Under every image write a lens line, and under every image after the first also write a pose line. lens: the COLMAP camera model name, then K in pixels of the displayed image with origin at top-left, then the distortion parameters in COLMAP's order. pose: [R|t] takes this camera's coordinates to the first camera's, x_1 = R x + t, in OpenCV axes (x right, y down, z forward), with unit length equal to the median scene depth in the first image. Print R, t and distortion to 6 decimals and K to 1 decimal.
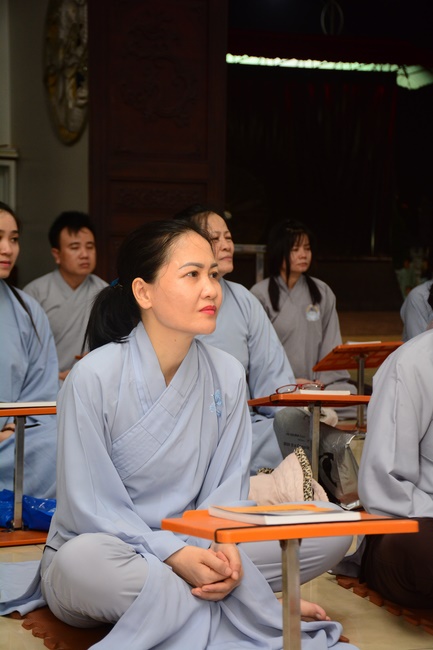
lens RADIAL K [[1341.9, 0, 217.3], [0, 1341.9, 323.7], [0, 0, 1]] dist [0.113028, 0.000000]
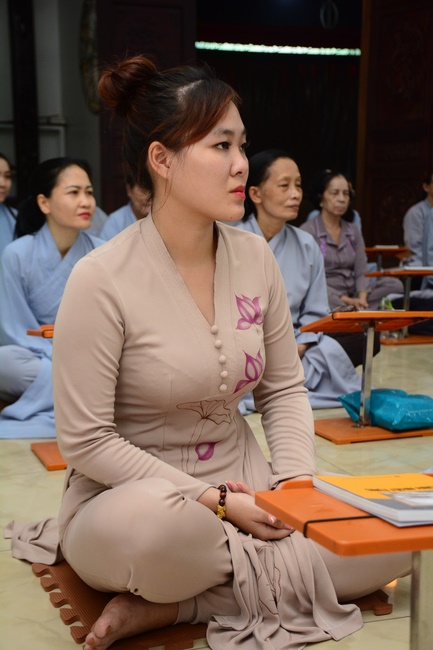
lens RADIAL K [[1054.2, 0, 215.7], [0, 1054.2, 326.6], [0, 0, 1]] dist [0.117834, 0.000000]
pose [[0.998112, 0.000296, -0.061416, 0.233577], [0.003772, 0.997805, 0.066107, 0.041857], [0.061301, -0.066214, 0.995921, -0.296075]]
